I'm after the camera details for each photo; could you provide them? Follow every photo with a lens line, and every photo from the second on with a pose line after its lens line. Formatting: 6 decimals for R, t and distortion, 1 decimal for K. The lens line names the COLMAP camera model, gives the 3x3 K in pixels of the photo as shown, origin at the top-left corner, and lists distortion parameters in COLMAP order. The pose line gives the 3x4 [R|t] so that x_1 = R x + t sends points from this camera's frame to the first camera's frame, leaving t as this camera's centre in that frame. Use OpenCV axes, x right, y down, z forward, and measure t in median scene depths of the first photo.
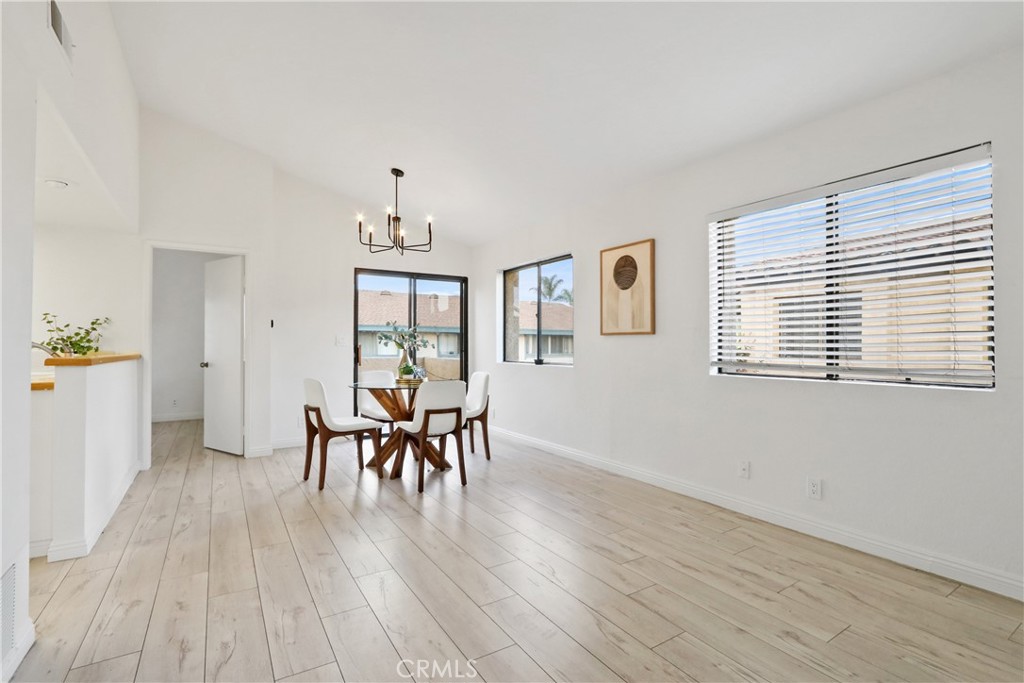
lens RADIAL K [[473.9, 0, 520.5], [0, 473.9, 344.4], [0, 0, 1]] dist [-0.015691, 0.002076]
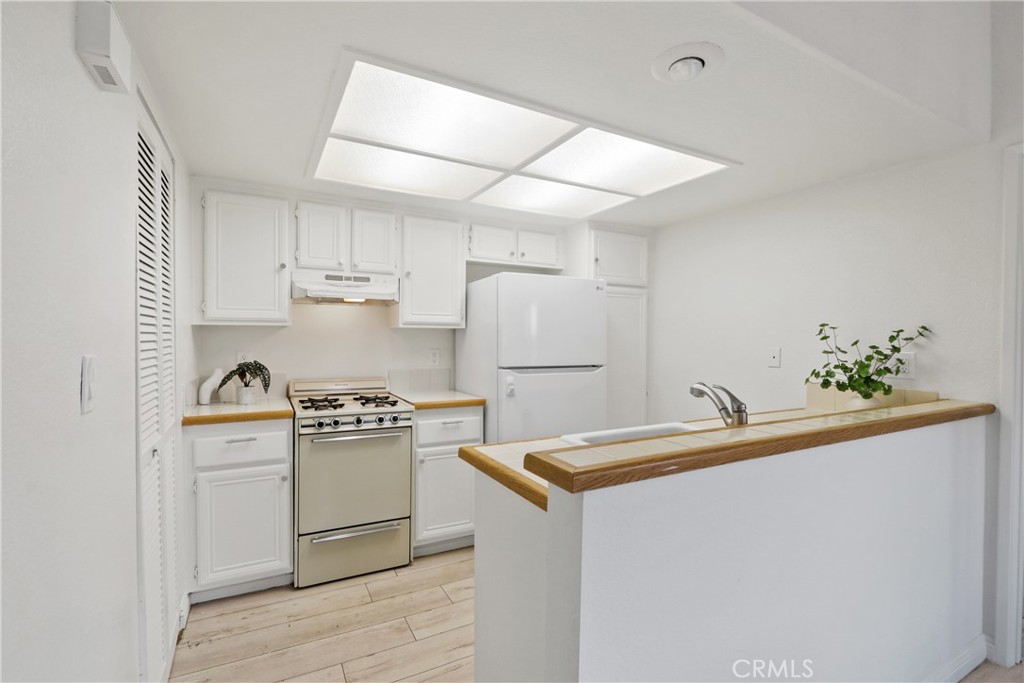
lens RADIAL K [[473.9, 0, 512.0], [0, 473.9, 342.3], [0, 0, 1]] dist [-0.015691, 0.002076]
pose [[-0.079315, 0.010777, -0.996791, -0.322493], [-0.003785, 0.999931, 0.011112, -0.042330], [0.996842, 0.004654, -0.079268, 0.571212]]
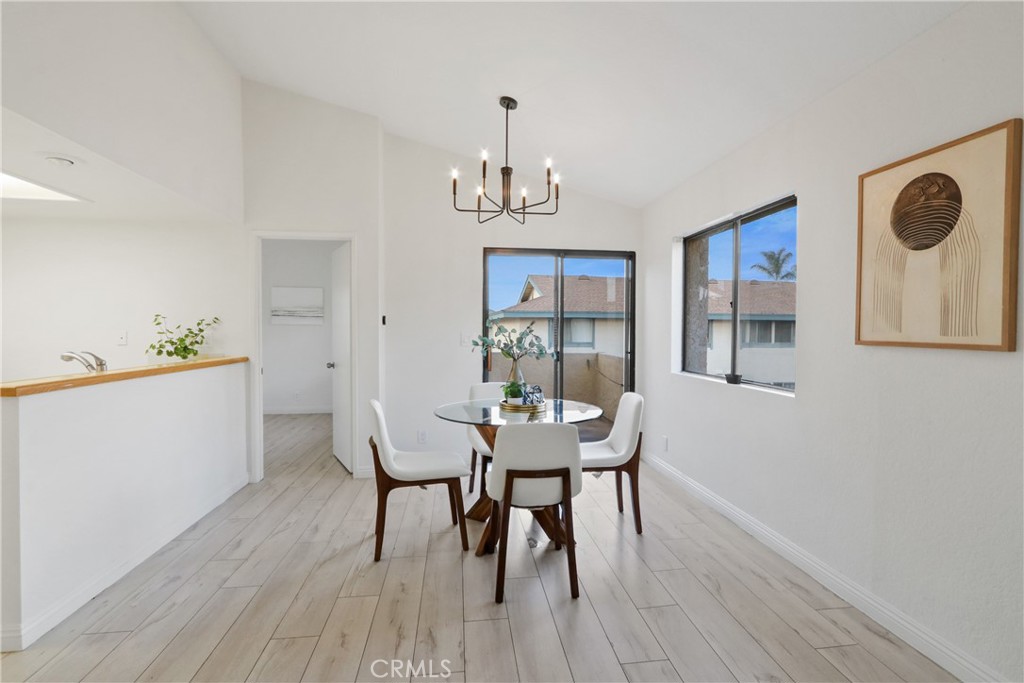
lens RADIAL K [[473.9, 0, 518.7], [0, 473.9, 343.0], [0, 0, 1]] dist [-0.015691, 0.002076]
pose [[0.905671, 0.015529, -0.423696, 0.056045], [-0.002229, 0.999490, 0.031869, -0.036513], [0.423974, -0.027918, 0.905244, 0.395199]]
